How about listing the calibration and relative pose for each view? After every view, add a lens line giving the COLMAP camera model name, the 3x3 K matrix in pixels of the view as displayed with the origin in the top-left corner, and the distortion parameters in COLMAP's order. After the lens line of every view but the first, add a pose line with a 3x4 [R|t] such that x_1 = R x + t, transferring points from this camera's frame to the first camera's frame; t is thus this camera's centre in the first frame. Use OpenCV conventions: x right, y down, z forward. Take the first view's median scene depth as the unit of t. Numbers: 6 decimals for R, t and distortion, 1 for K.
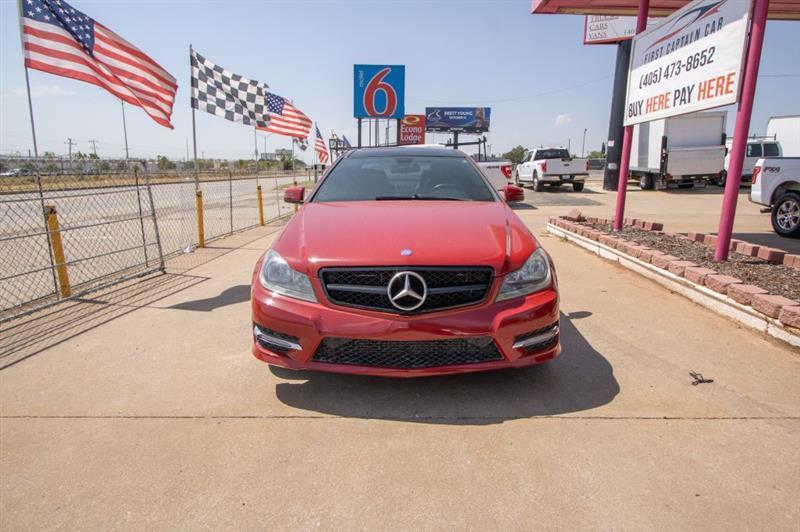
lens RADIAL K [[457.8, 0, 408.7], [0, 457.8, 269.1], [0, 0, 1]] dist [-0.006174, 0.004671]
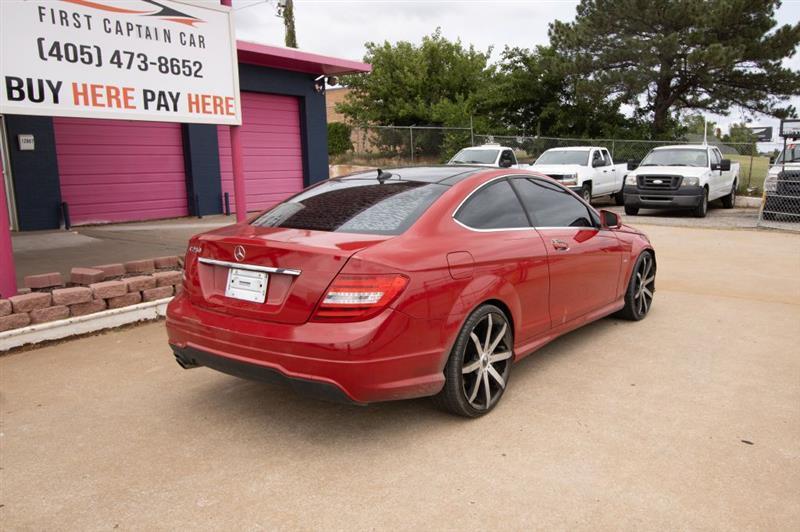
lens RADIAL K [[670.1, 0, 446.8], [0, 670.1, 295.7], [0, 0, 1]] dist [-0.011477, 0.031246]
pose [[-0.851568, -0.100771, 0.514468, -0.512868], [0.116927, 0.920121, 0.373771, -0.441039], [-0.511039, 0.378446, -0.771763, 1.793182]]
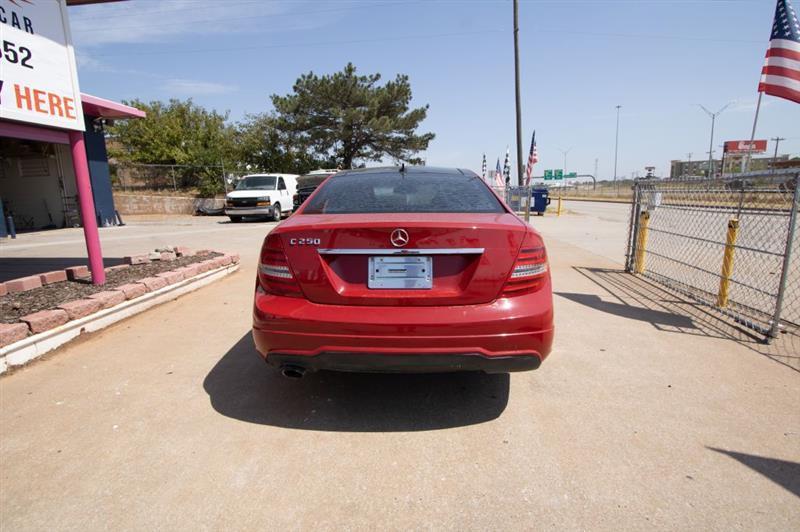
lens RADIAL K [[402.5, 0, 395.6], [0, 402.5, 266.1], [0, 0, 1]] dist [-0.019506, 0.004788]
pose [[-0.998702, 0.003438, 0.050815, -0.027474], [0.023079, 0.919952, 0.391352, -0.344490], [-0.045402, 0.392017, -0.918837, 1.569304]]
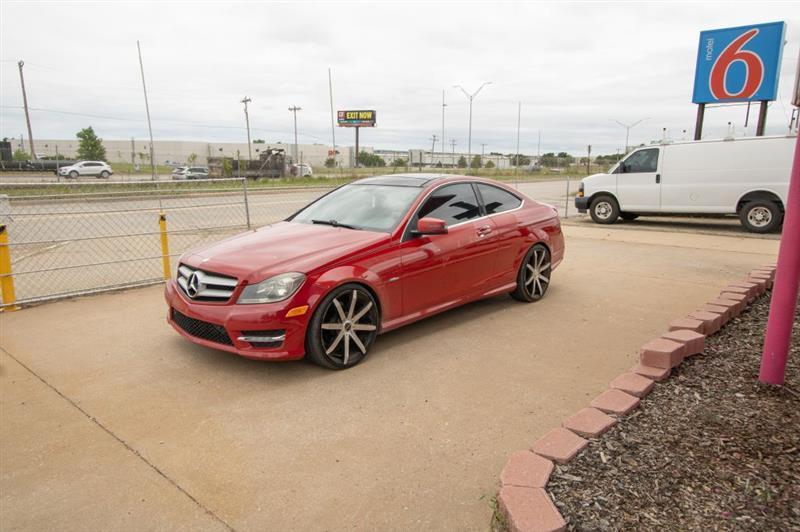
lens RADIAL K [[539.7, 0, 394.5], [0, 539.7, 286.9], [0, 0, 1]] dist [-0.004002, 0.001697]
pose [[0.757559, 0.147995, -0.635768, 0.635082], [-0.143935, 0.987860, 0.058446, -0.094743], [0.636700, 0.047233, 0.769664, 0.166031]]
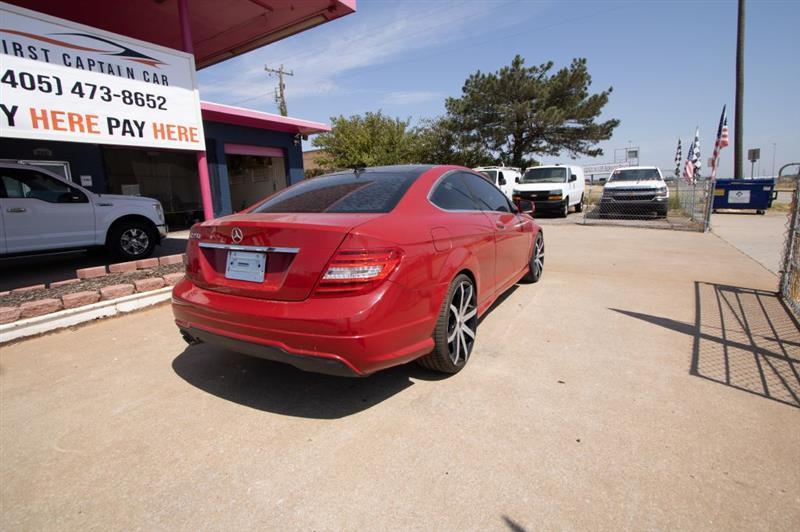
lens RADIAL K [[392.8, 0, 395.6], [0, 392.8, 266.4], [0, 0, 1]] dist [-0.016185, 0.003566]
pose [[-0.862189, -0.064165, 0.502508, -0.347964], [0.142947, 0.920820, 0.362844, -0.319279], [-0.486001, 0.384672, -0.784749, 1.475494]]
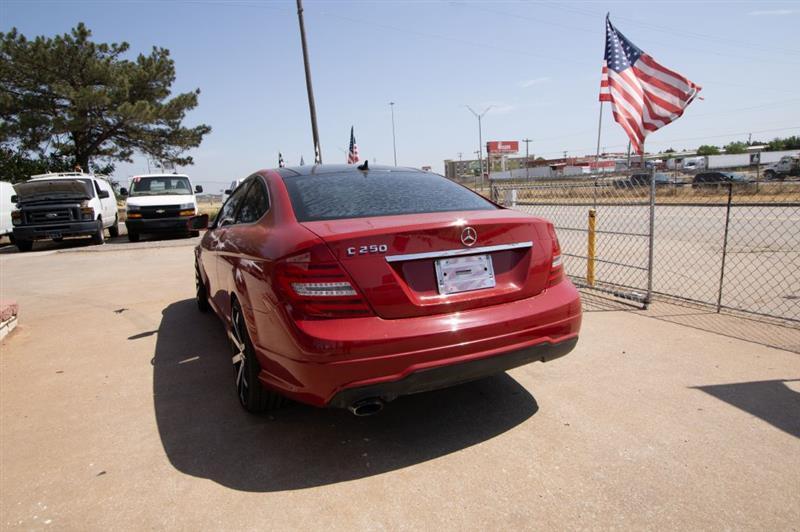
lens RADIAL K [[489.5, 0, 396.7], [0, 489.5, 268.1], [0, 0, 1]] dist [-0.010515, 0.001525]
pose [[-0.899973, 0.106562, -0.422721, 0.218224], [-0.051987, 0.936511, 0.346762, -0.343430], [0.432835, 0.334053, -0.837295, 1.561079]]
